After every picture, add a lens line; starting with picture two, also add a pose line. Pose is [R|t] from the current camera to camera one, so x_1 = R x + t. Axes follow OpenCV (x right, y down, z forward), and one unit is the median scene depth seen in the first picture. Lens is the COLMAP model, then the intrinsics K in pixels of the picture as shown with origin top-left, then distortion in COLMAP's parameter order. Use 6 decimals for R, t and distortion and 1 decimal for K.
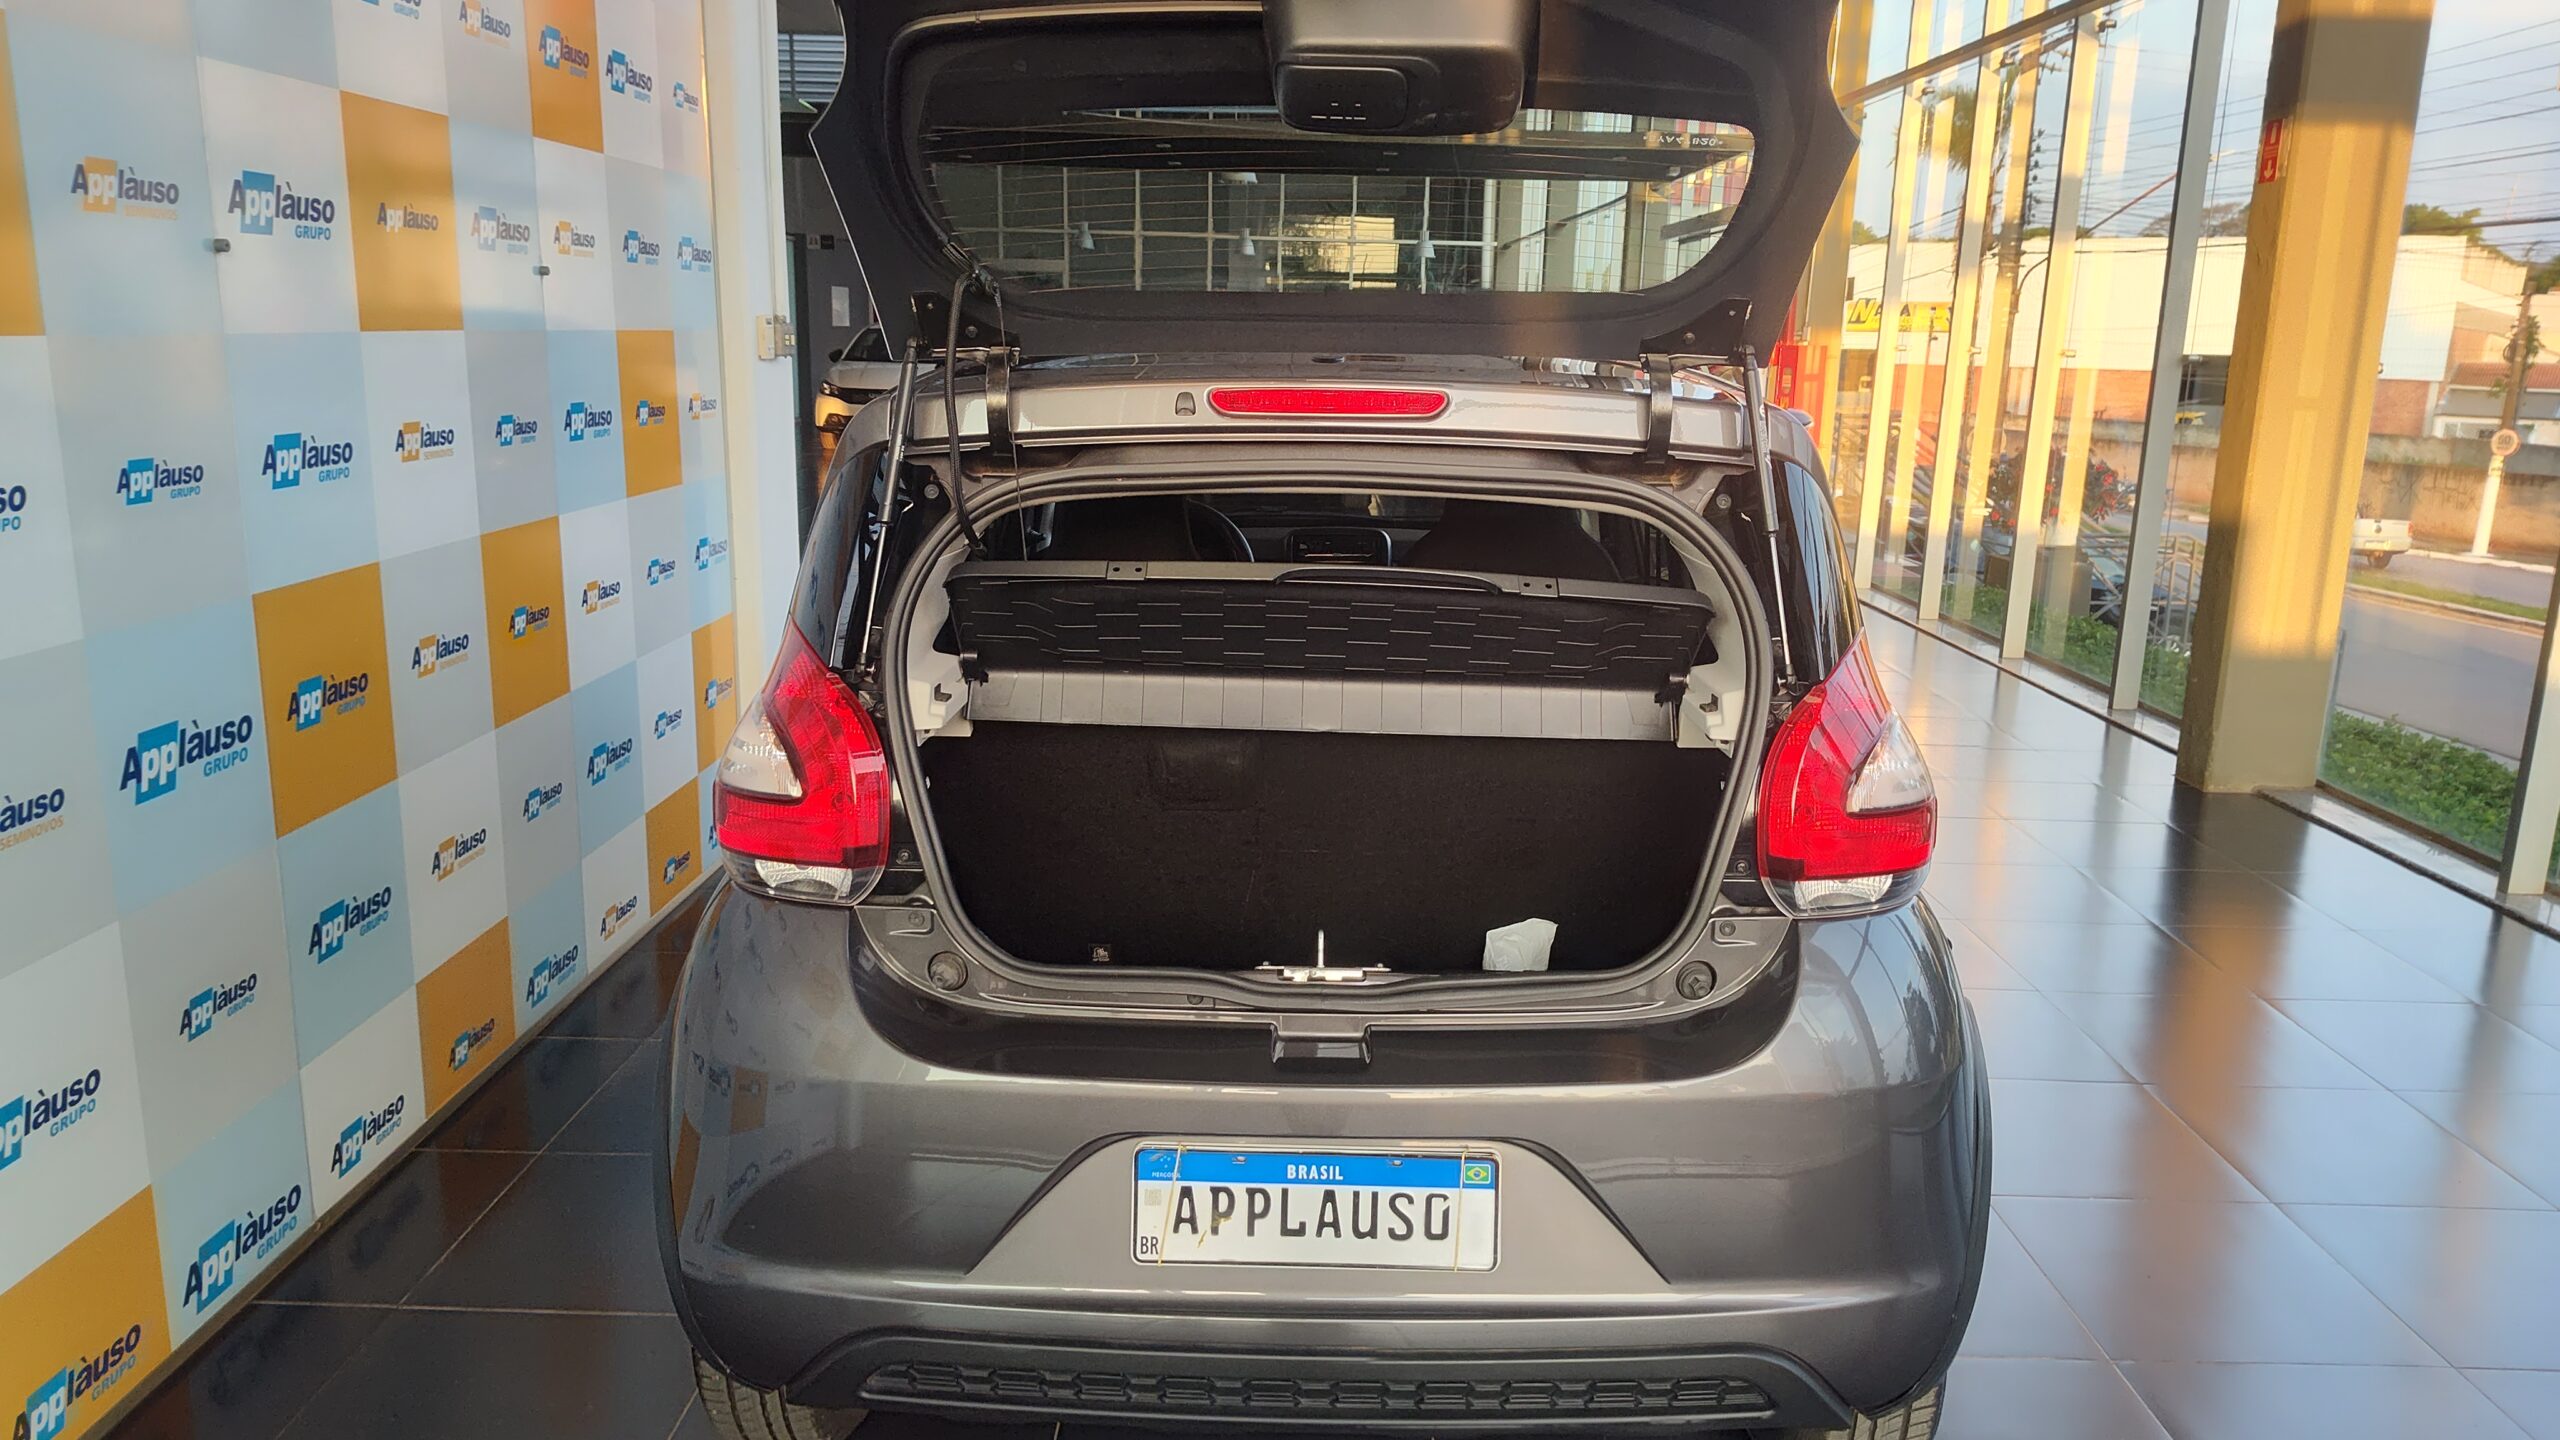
lens RADIAL K [[1805.7, 0, 1261.9], [0, 1805.7, 696.4], [0, 0, 1]] dist [0.066165, -0.051586]
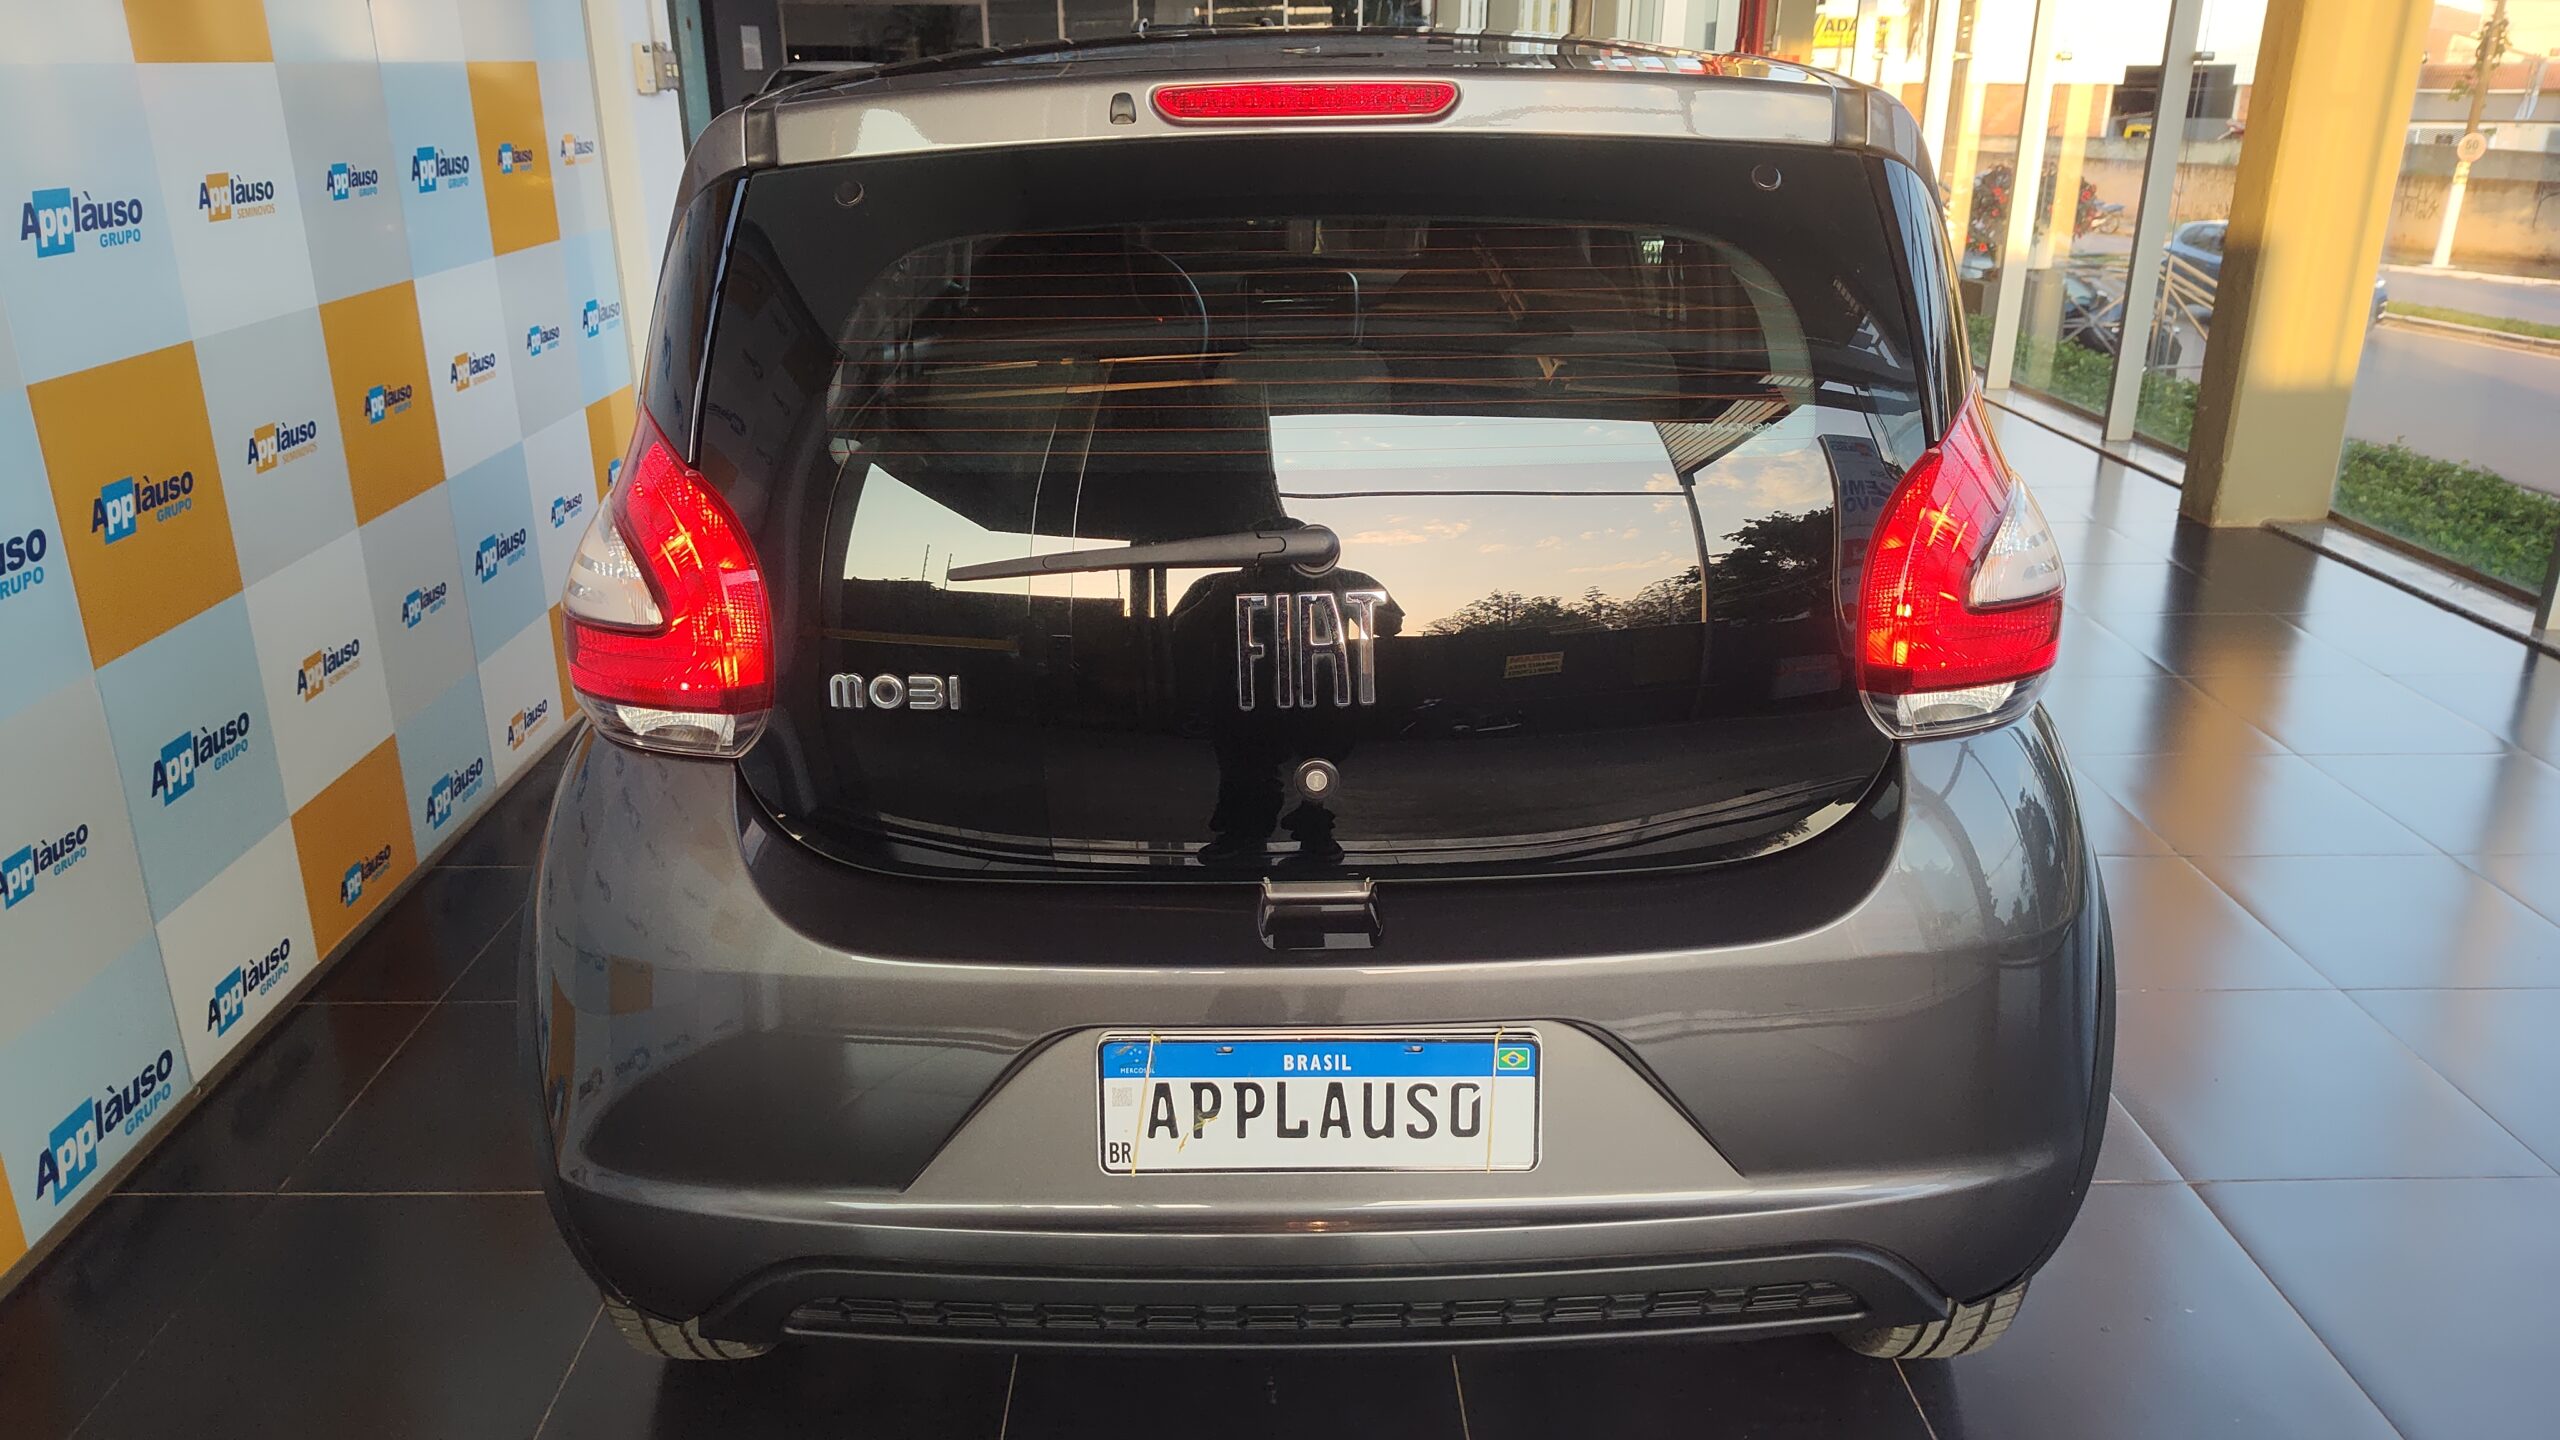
lens RADIAL K [[1803.3, 0, 1248.0], [0, 1803.3, 684.6], [0, 0, 1]] dist [0.010530, -0.000974]
pose [[0.999291, -0.033080, 0.017966, -0.006873], [0.030420, 0.990754, 0.132214, -0.011112], [-0.022174, -0.131574, 0.991058, 0.127035]]
